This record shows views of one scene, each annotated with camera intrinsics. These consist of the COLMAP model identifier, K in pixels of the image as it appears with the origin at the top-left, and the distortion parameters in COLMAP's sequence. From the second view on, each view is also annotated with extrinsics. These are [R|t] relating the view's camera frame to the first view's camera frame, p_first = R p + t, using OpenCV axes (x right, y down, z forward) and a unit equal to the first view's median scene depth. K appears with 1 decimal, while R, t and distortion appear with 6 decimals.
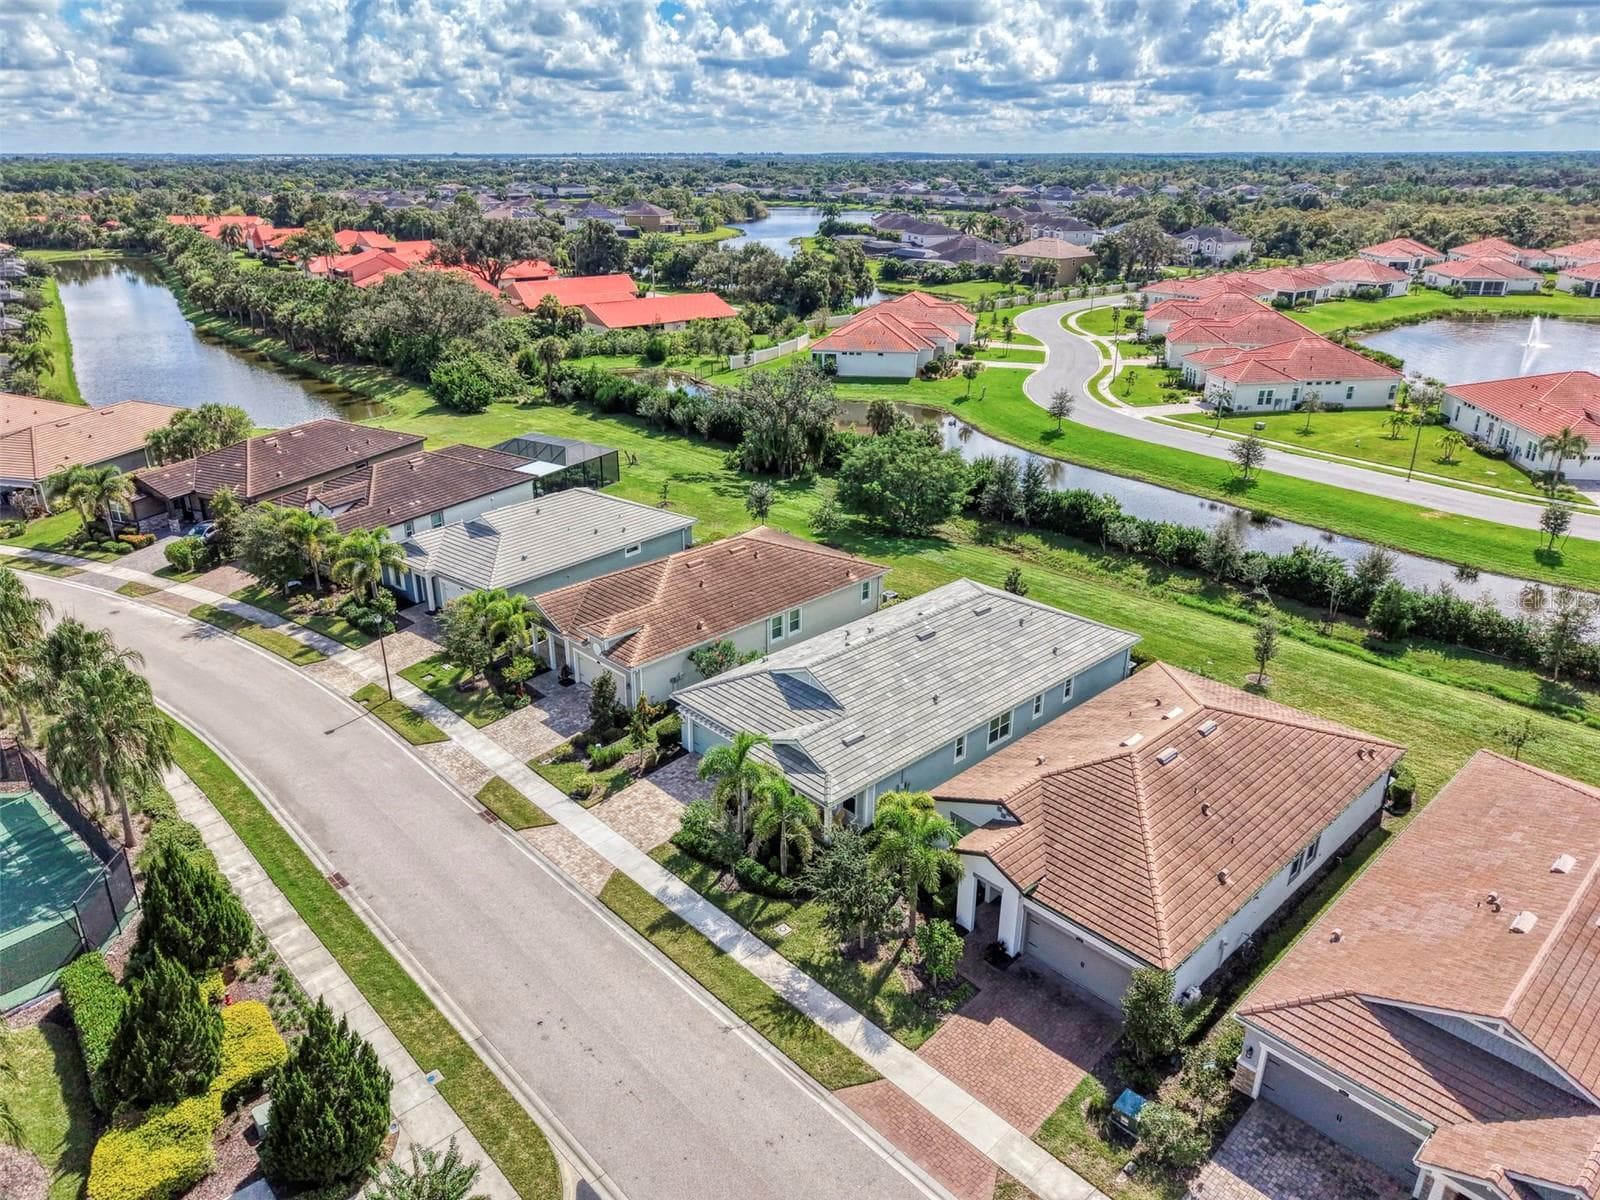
lens RADIAL K [[1076.7, 0, 789.7], [0, 1076.7, 598.8], [0, 0, 1]] dist [0.007961, -0.005397]
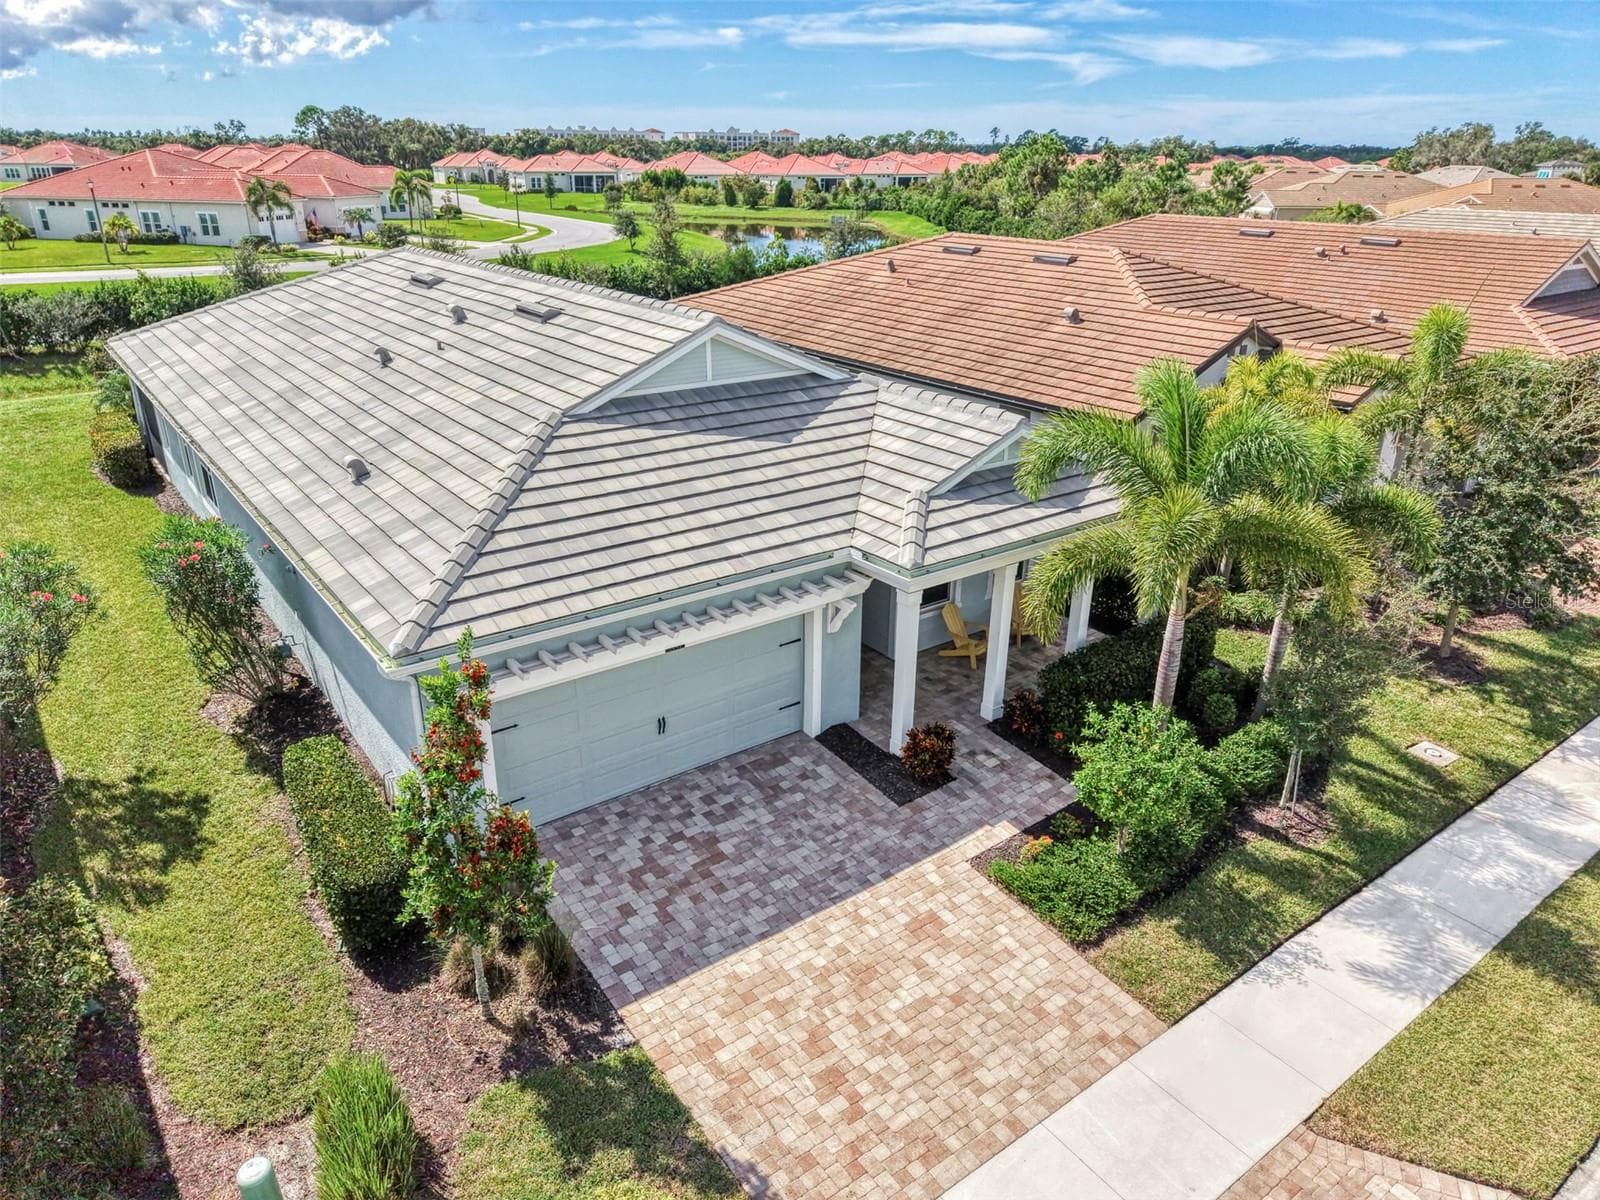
lens RADIAL K [[1050.2, 0, 806.6], [0, 1050.2, 603.5], [0, 0, 1]] dist [0.014027, -0.001871]
pose [[0.106267, -0.389383, 0.914925, -0.282028], [0.365377, 0.871054, 0.328274, 0.041566], [-0.924774, 0.299408, 0.234836, 0.870817]]
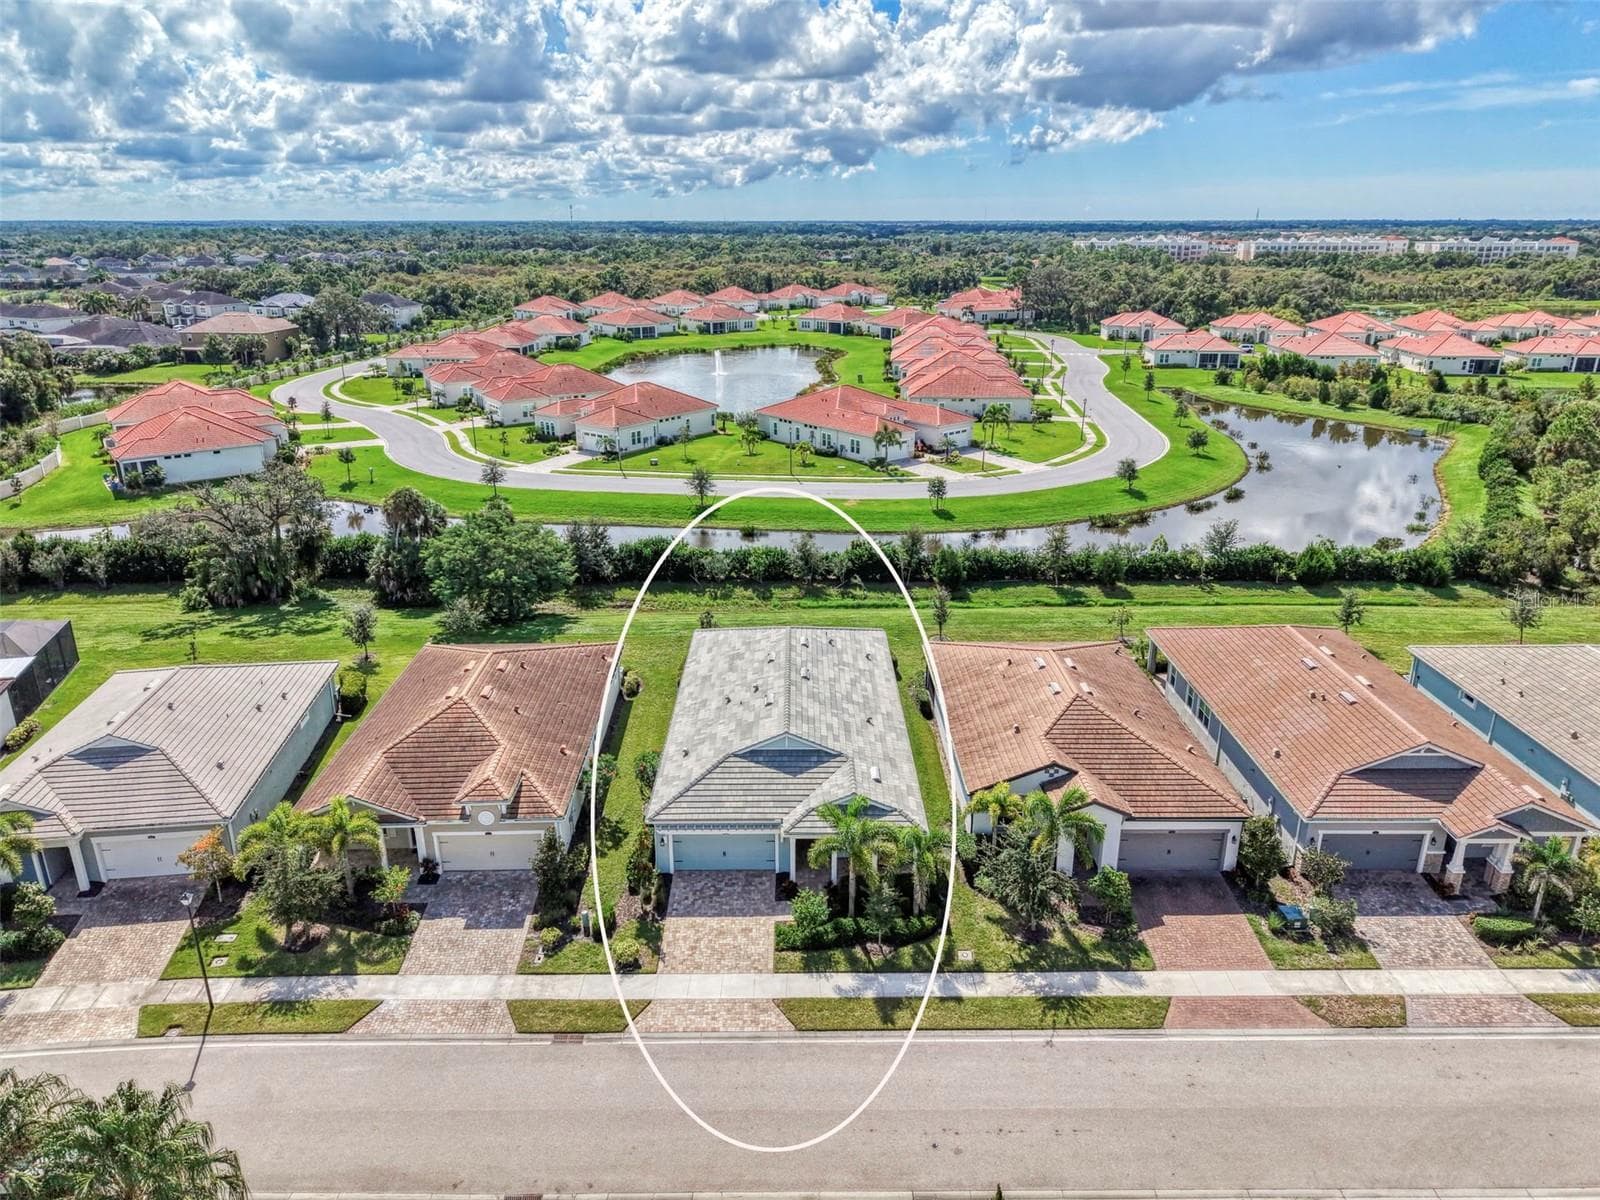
lens RADIAL K [[1074.8, 0, 800.0], [0, 1074.8, 600.0], [0, 0, 1]] dist [0.006316, -0.004837]
pose [[0.677194, -0.242592, 0.694663, -0.596789], [0.279482, 0.958137, 0.062149, -0.104839], [-0.680660, 0.152059, 0.716645, 0.243962]]
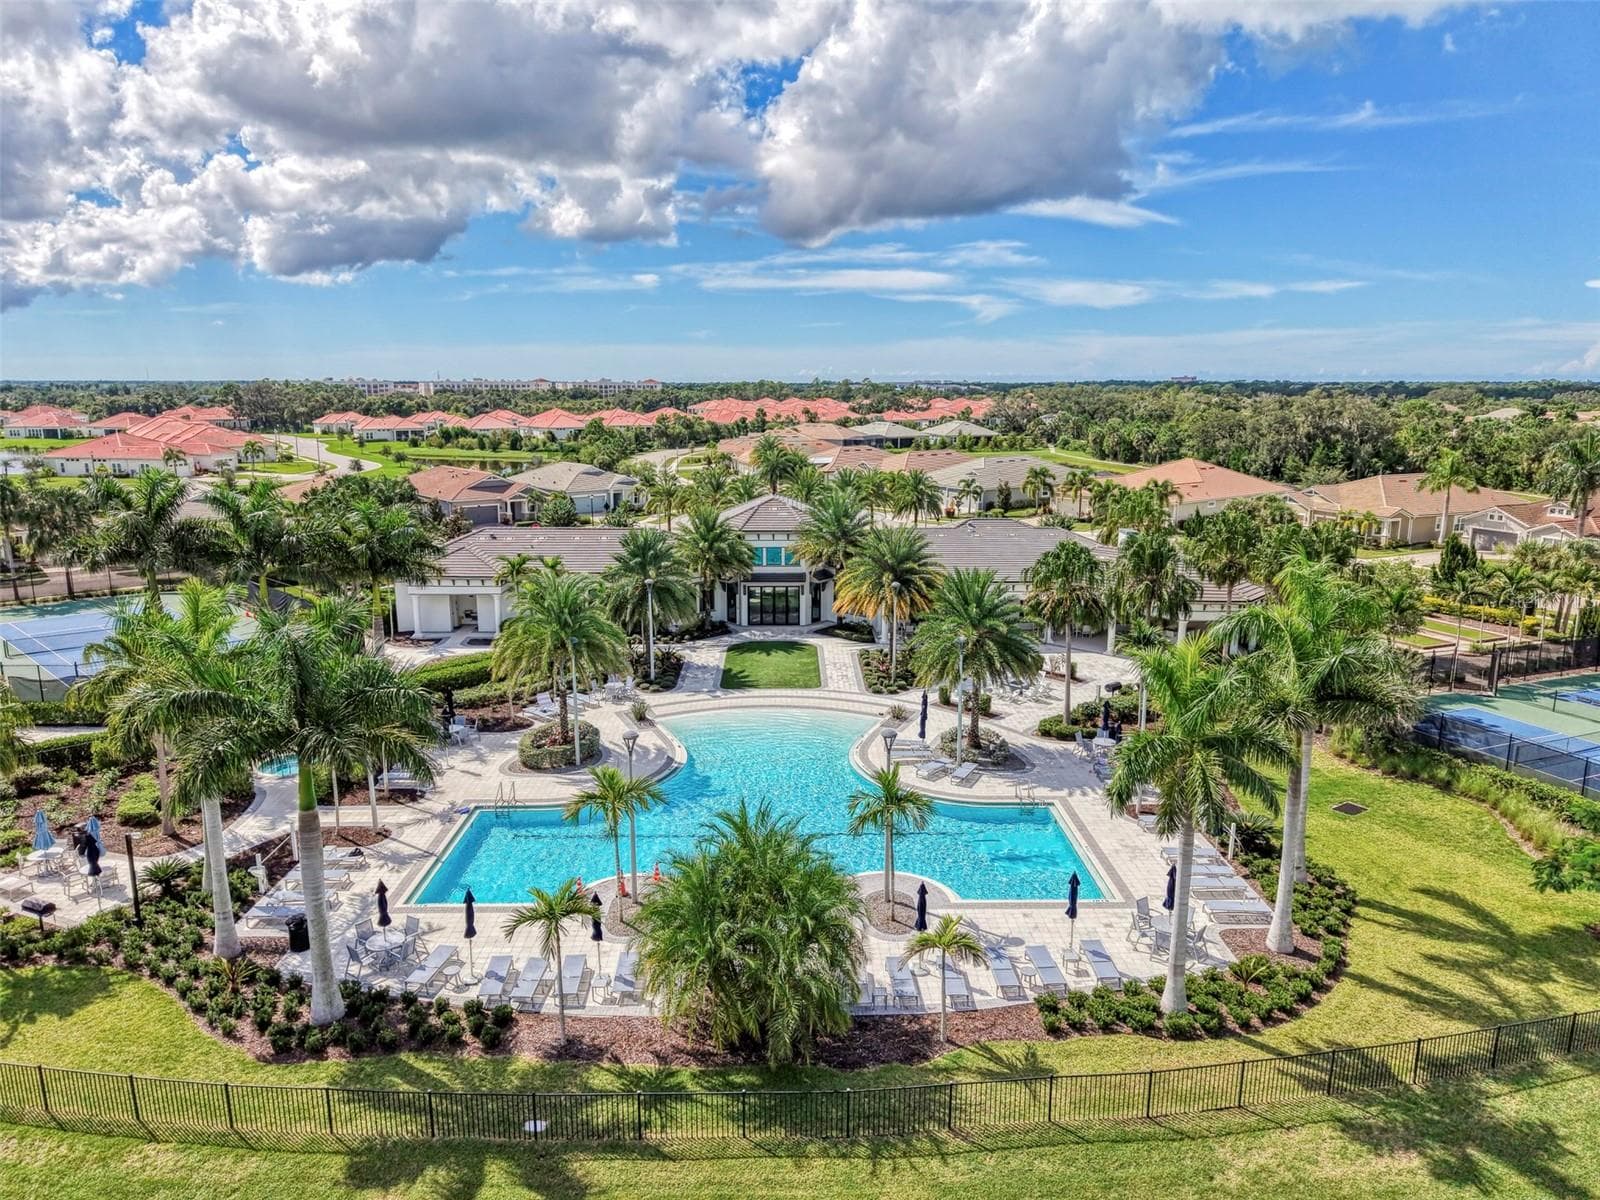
lens RADIAL K [[1074.8, 0, 800.0], [0, 1074.8, 600.0], [0, 0, 1]] dist [0.006316, -0.004837]
pose [[0.046175, -0.193509, 0.980011, -1.957393], [0.378170, 0.911425, 0.162148, 0.340355], [-0.924584, 0.363124, 0.115264, -0.236245]]
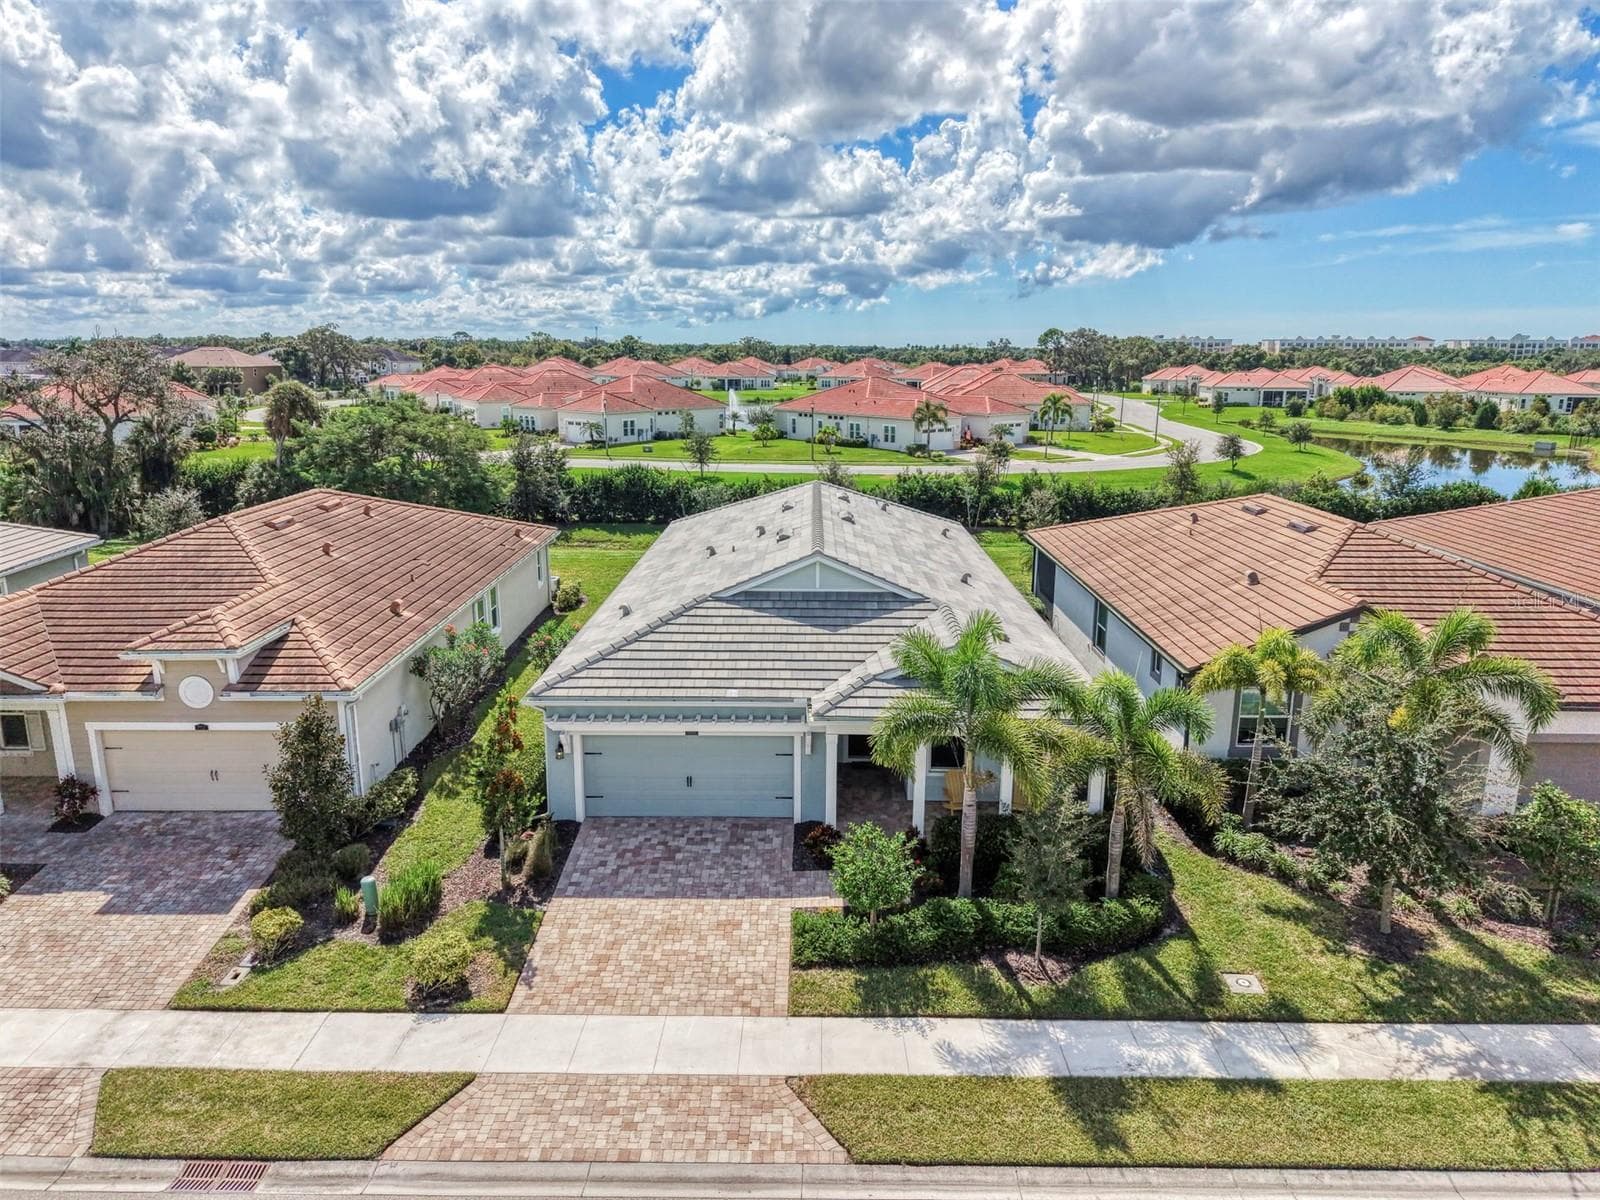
lens RADIAL K [[1070.3, 0, 799.3], [0, 1070.3, 603.7], [0, 0, 1]] dist [0.000993, -0.000290]
pose [[0.688819, -0.160686, 0.706900, -0.327616], [0.269264, 0.962075, -0.043686, 0.101163], [-0.673071, 0.220435, 0.705963, 0.615822]]
